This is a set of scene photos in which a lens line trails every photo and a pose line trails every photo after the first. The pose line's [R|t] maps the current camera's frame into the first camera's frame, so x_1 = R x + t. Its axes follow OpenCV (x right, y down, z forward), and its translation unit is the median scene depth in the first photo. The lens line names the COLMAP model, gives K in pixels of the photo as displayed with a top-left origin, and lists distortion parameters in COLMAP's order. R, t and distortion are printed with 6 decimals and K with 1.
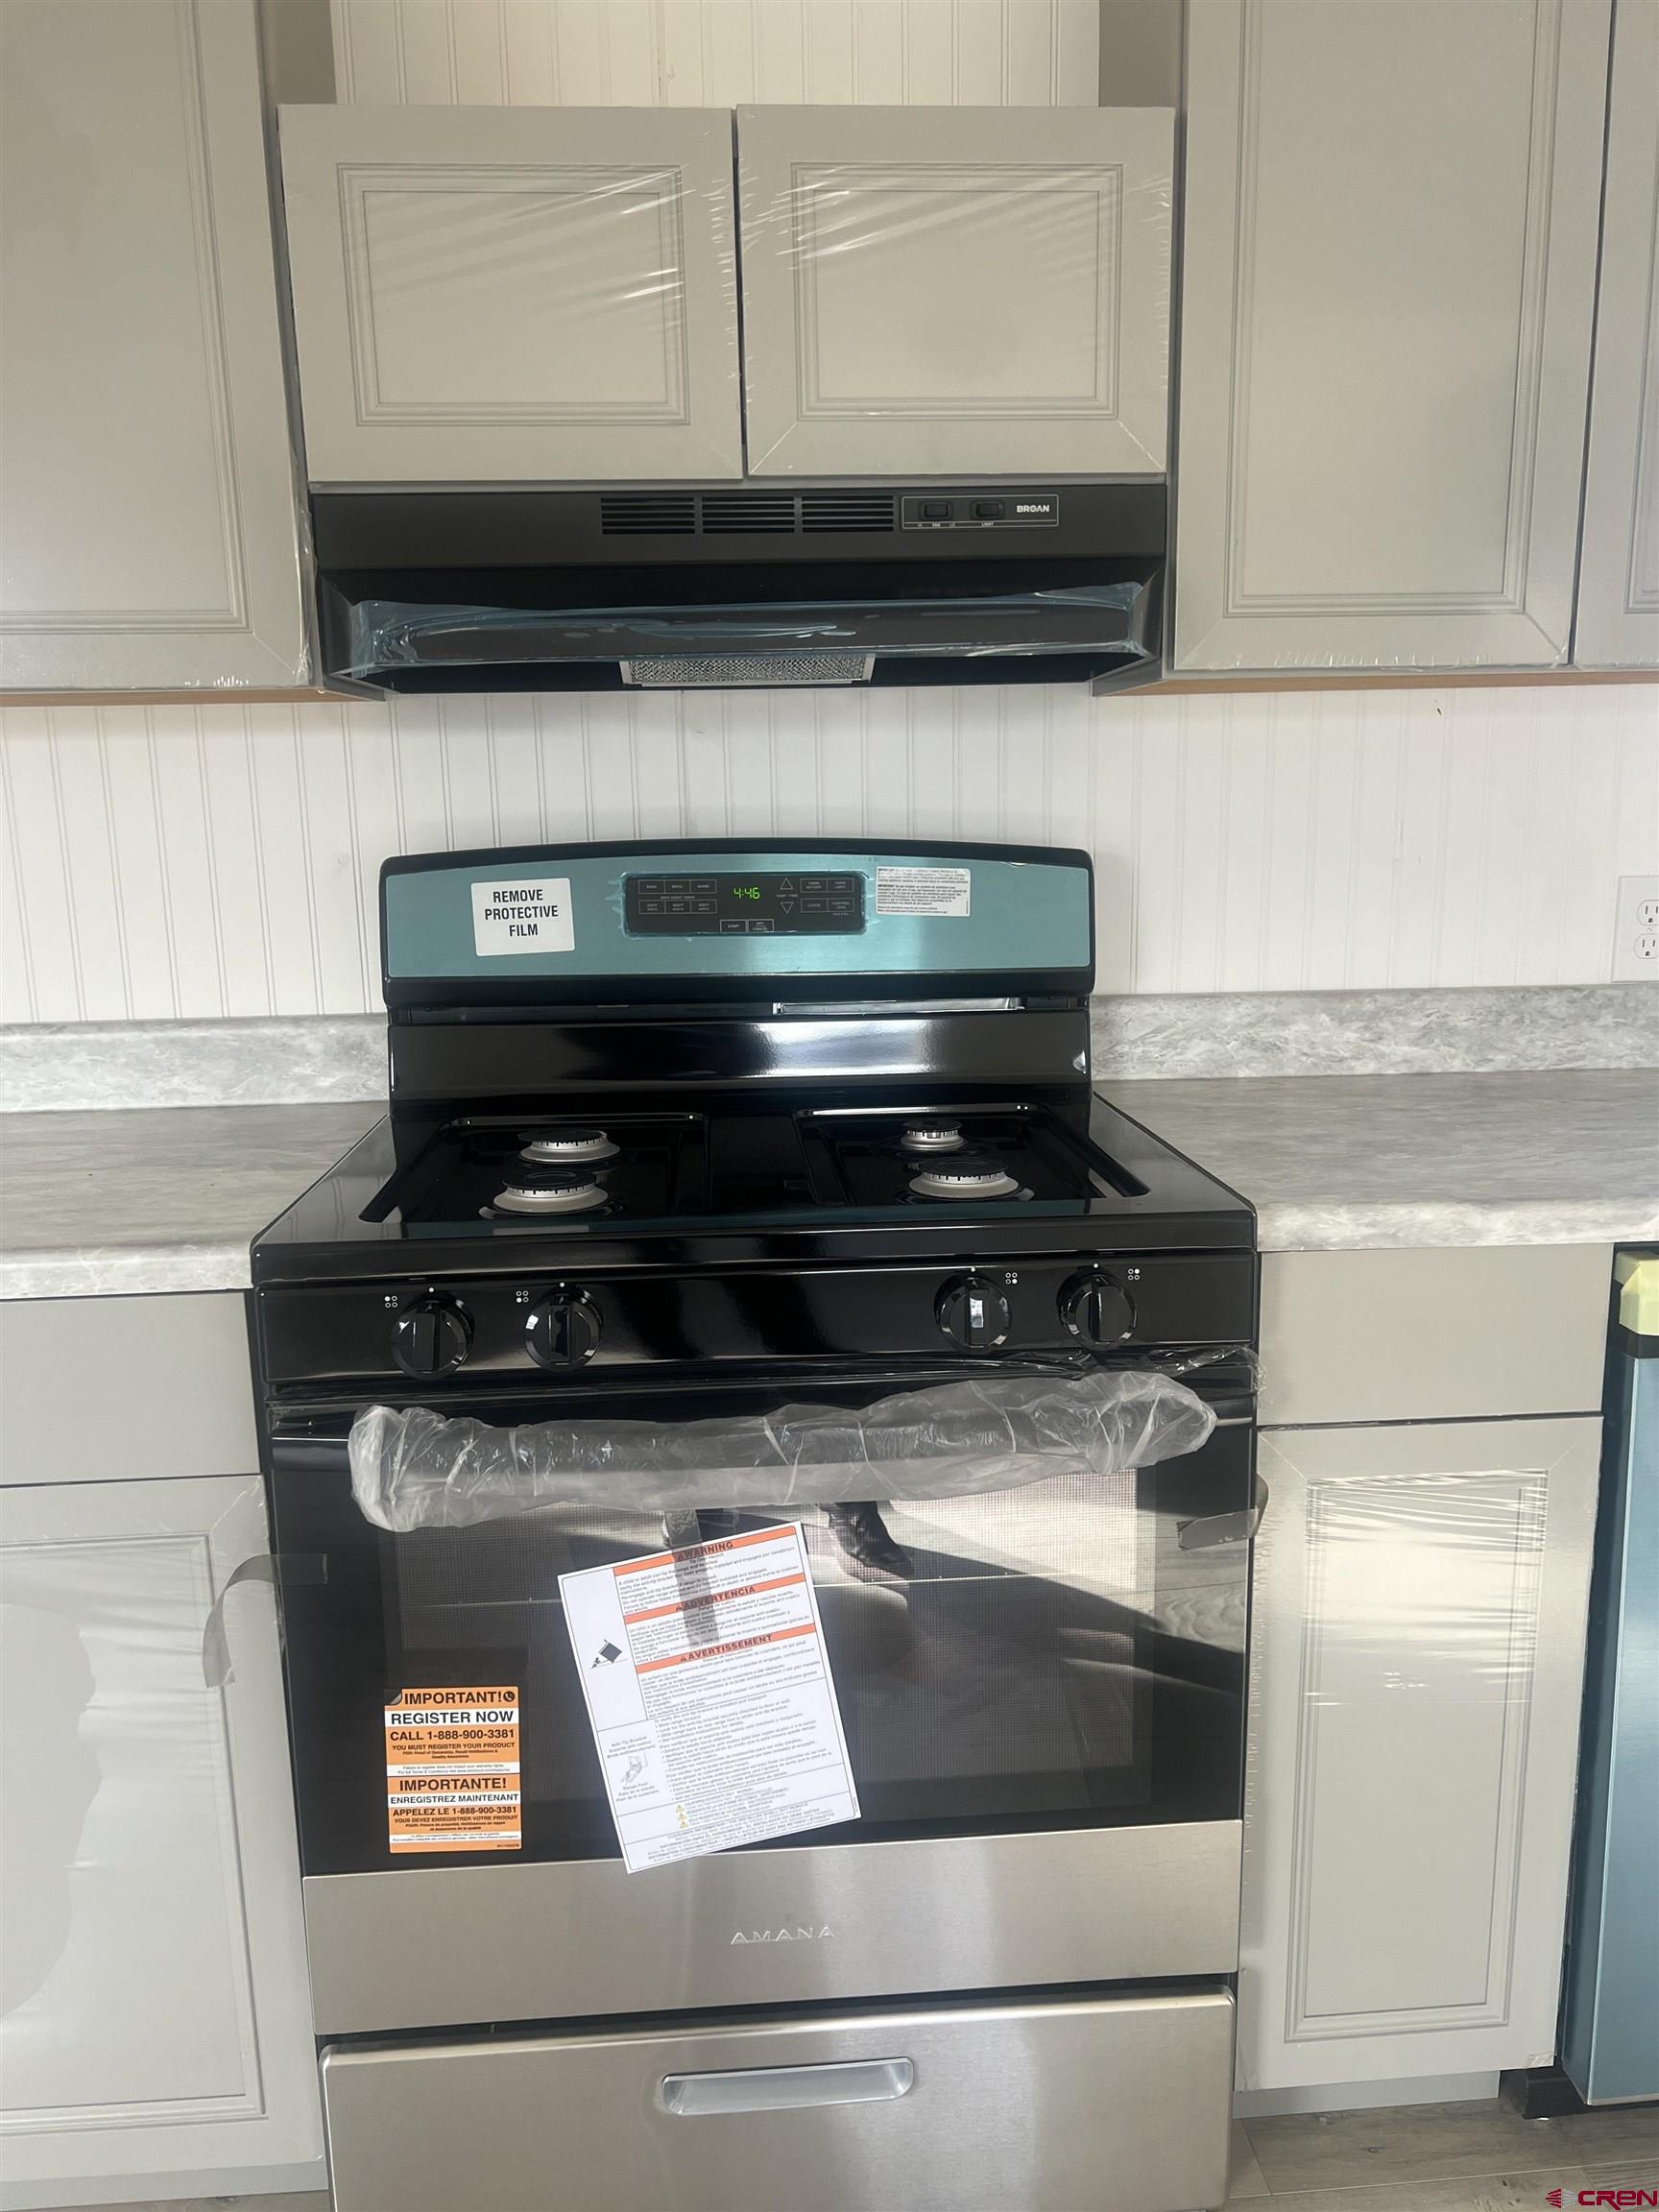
lens RADIAL K [[1674.5, 0, 823.6], [0, 1674.5, 1119.6], [0, 0, 1]] dist [0.039657, -0.004047]
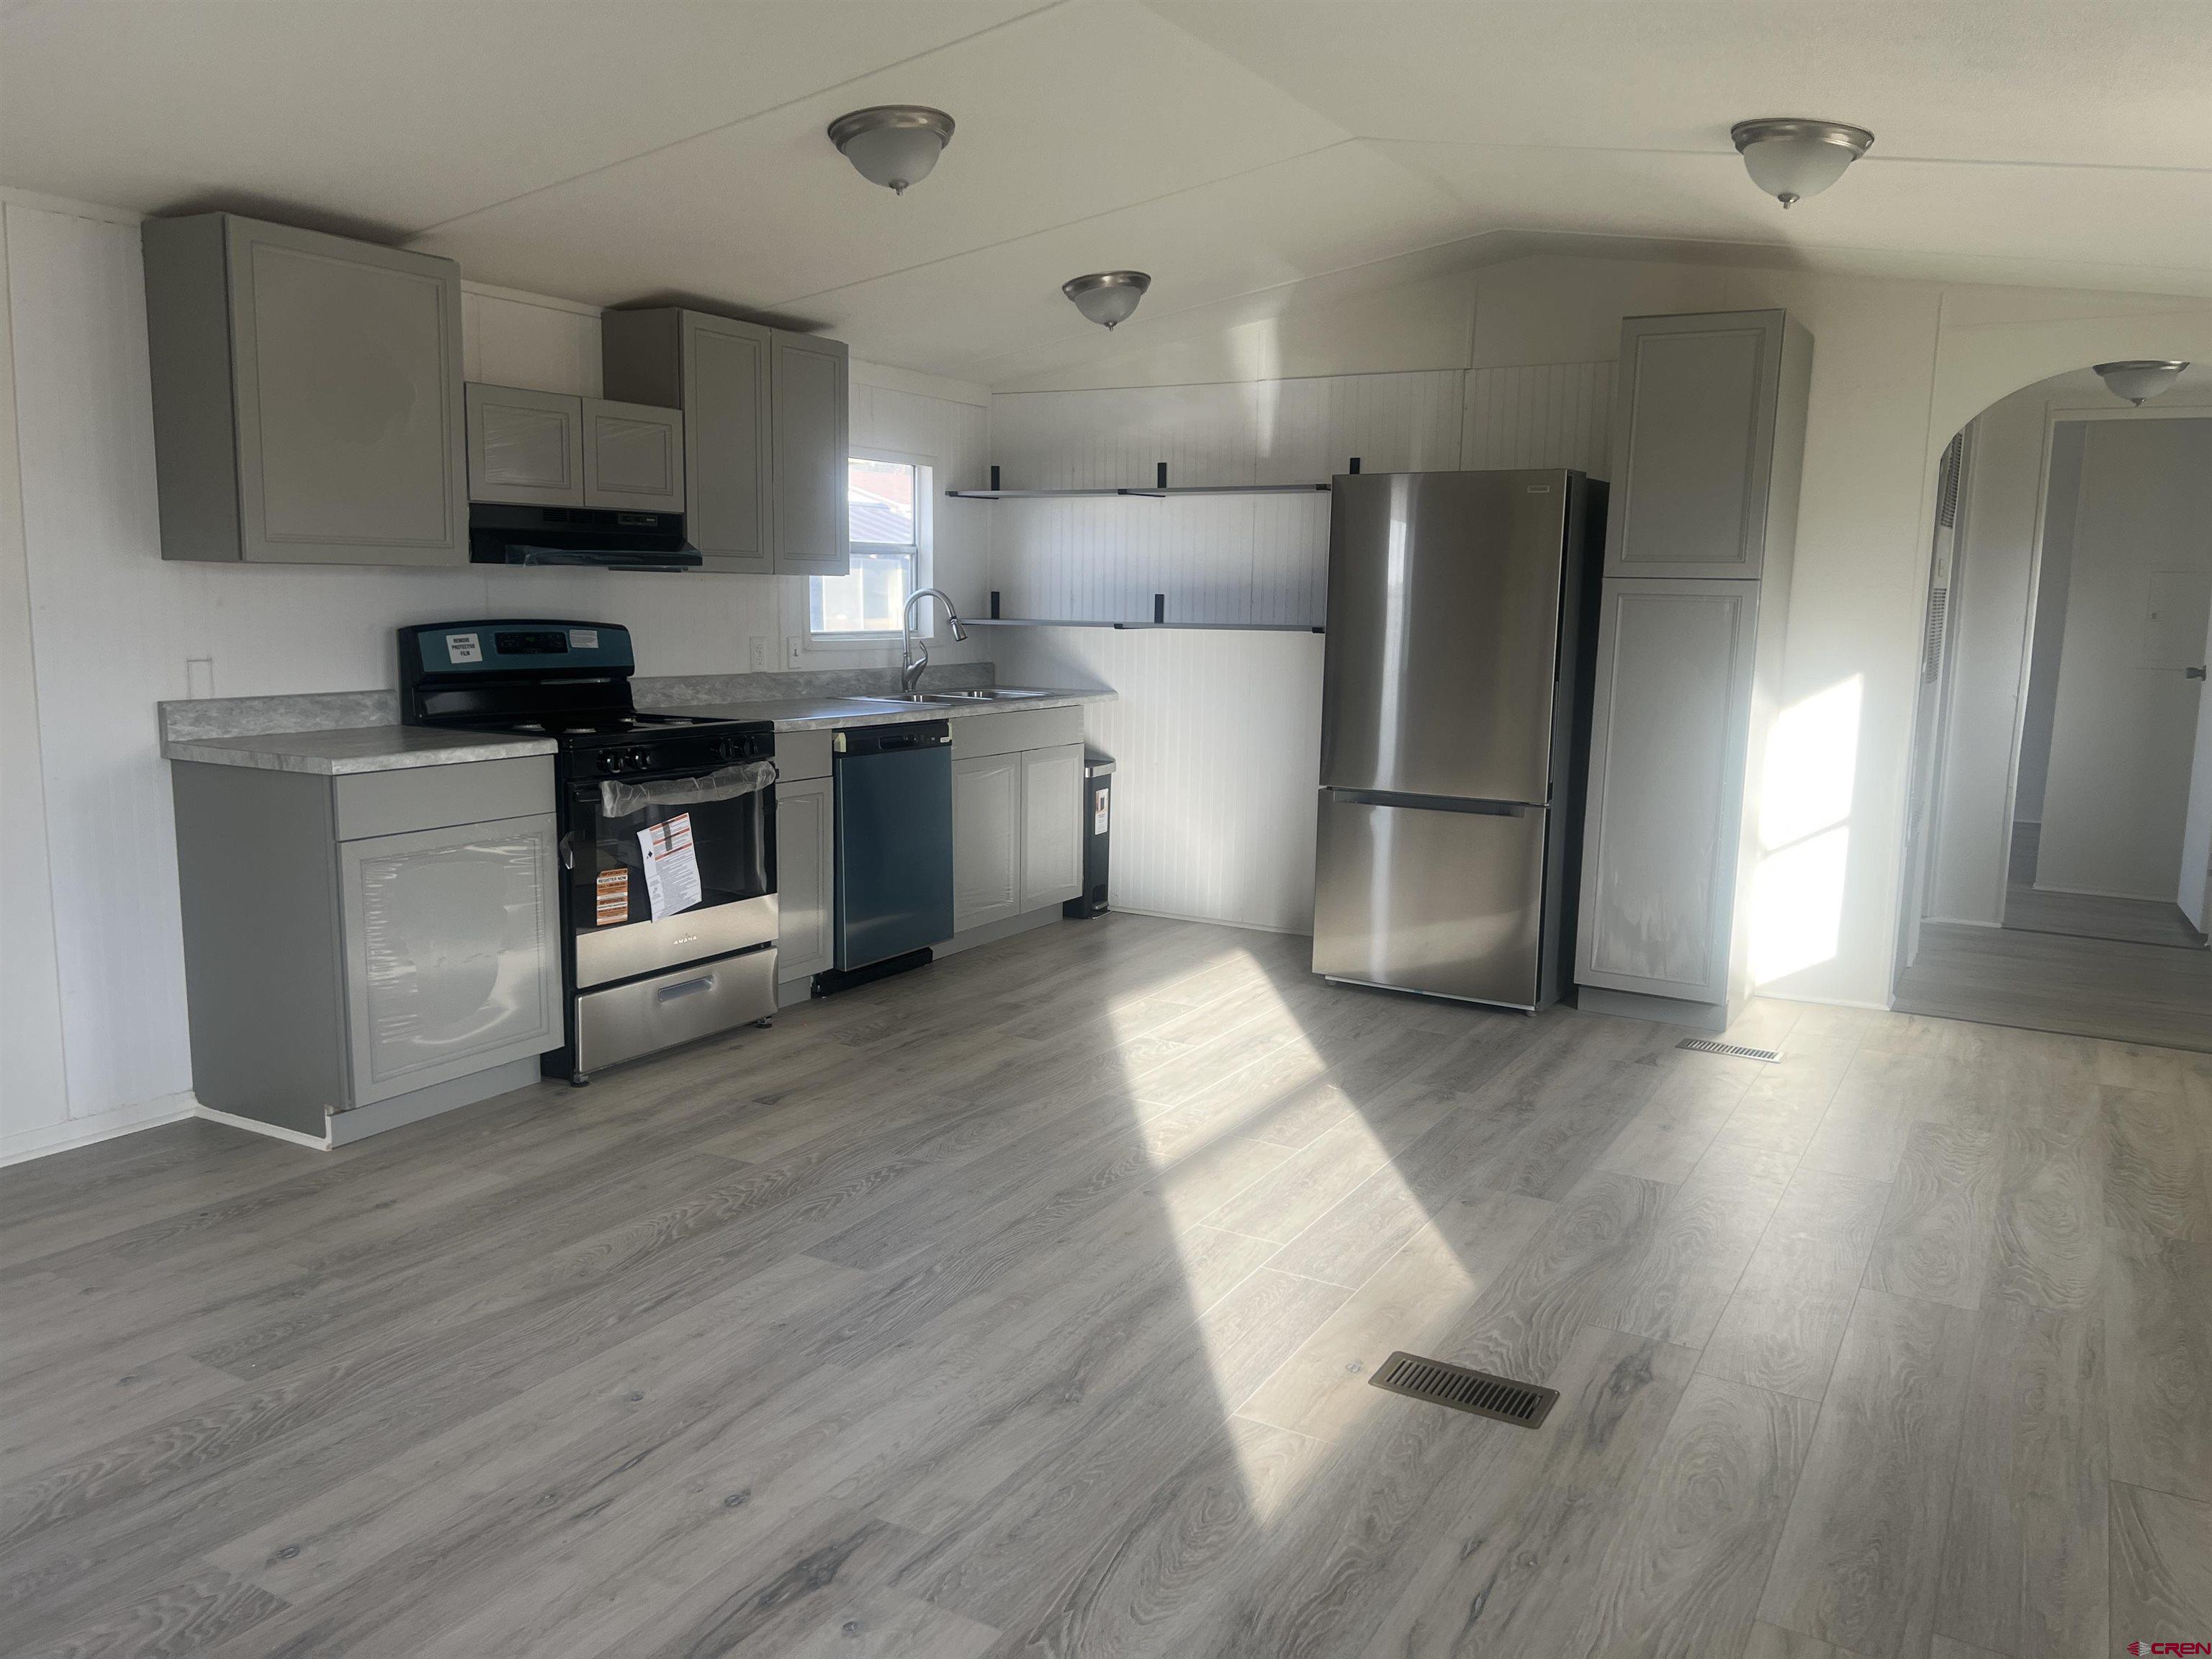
lens RADIAL K [[1652.4, 0, 1129.8], [0, 1652.4, 828.4], [0, 0, 1]] dist [0.028263, -0.004551]
pose [[0.555406, -0.091180, 0.826565, -2.342763], [0.132424, 0.990985, 0.020335, 0.319985], [-0.820968, 0.098162, 0.562473, -1.693137]]
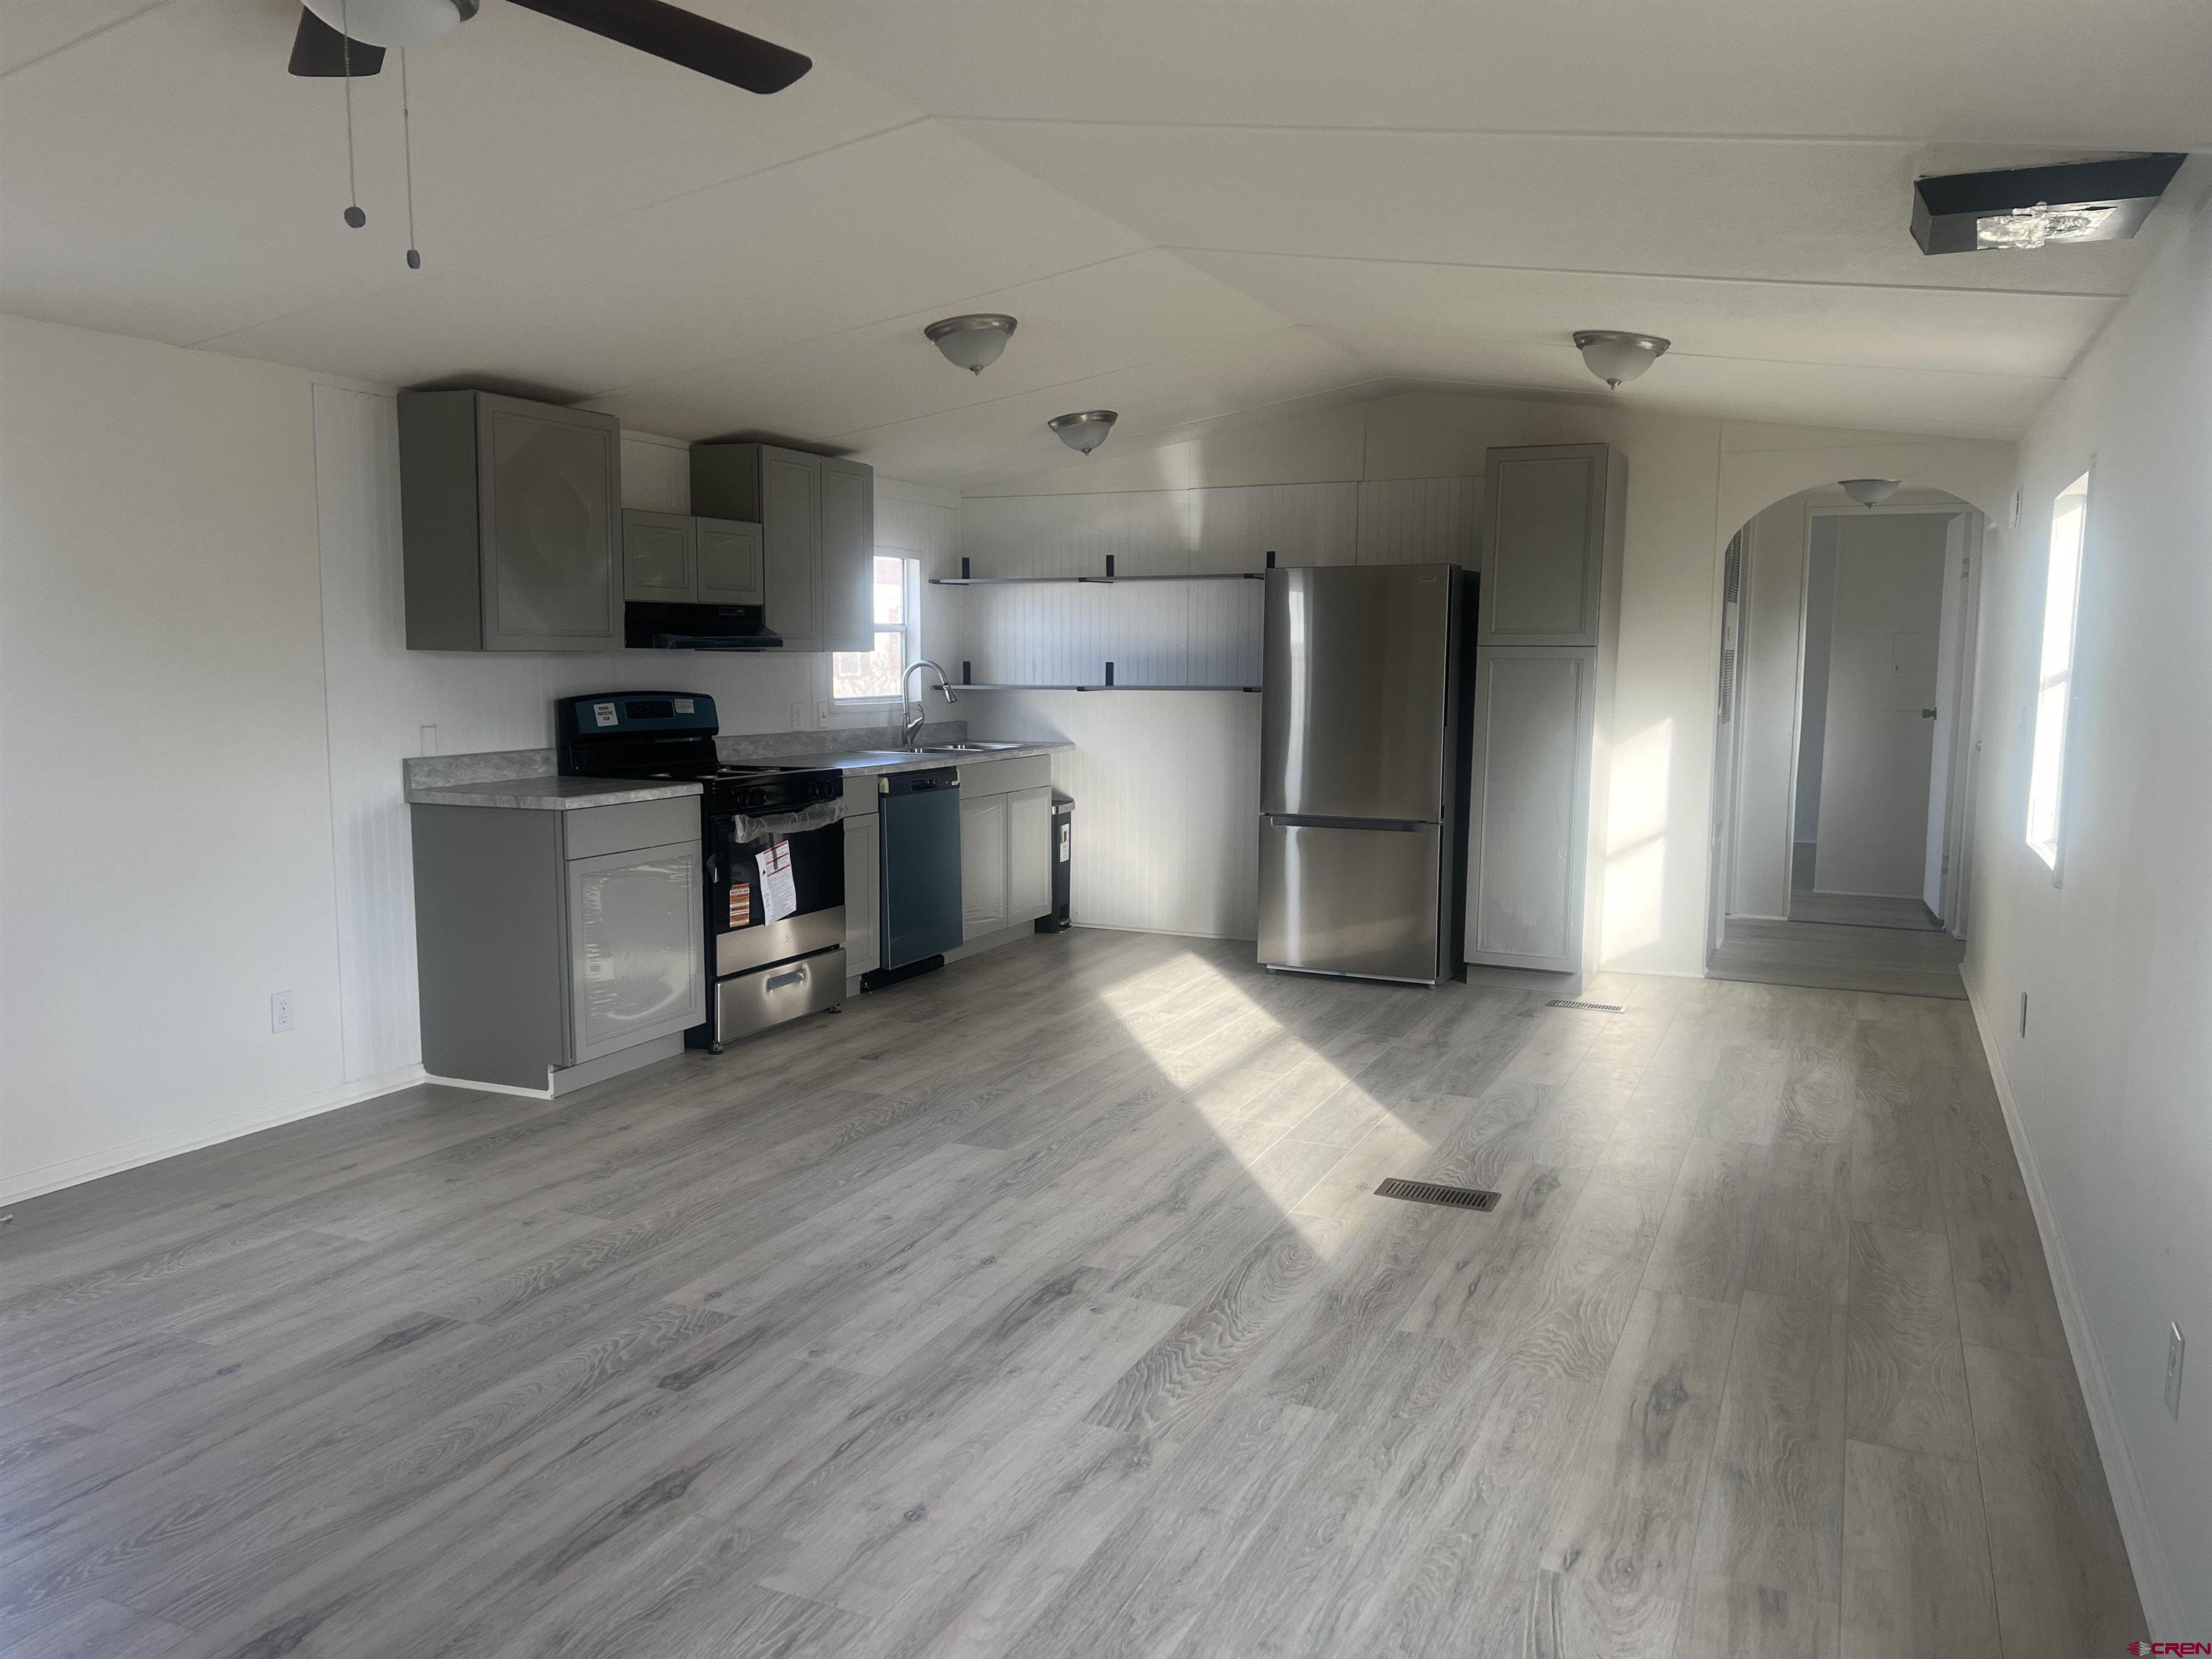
lens RADIAL K [[1642.3, 0, 1106.0], [0, 1642.3, 829.5], [0, 0, 1]] dist [0.075671, -0.096717]
pose [[0.479502, -0.072851, 0.874511, -3.410733], [0.155895, 0.987768, -0.003193, 0.353603], [-0.863582, 0.137863, 0.484994, -1.854921]]
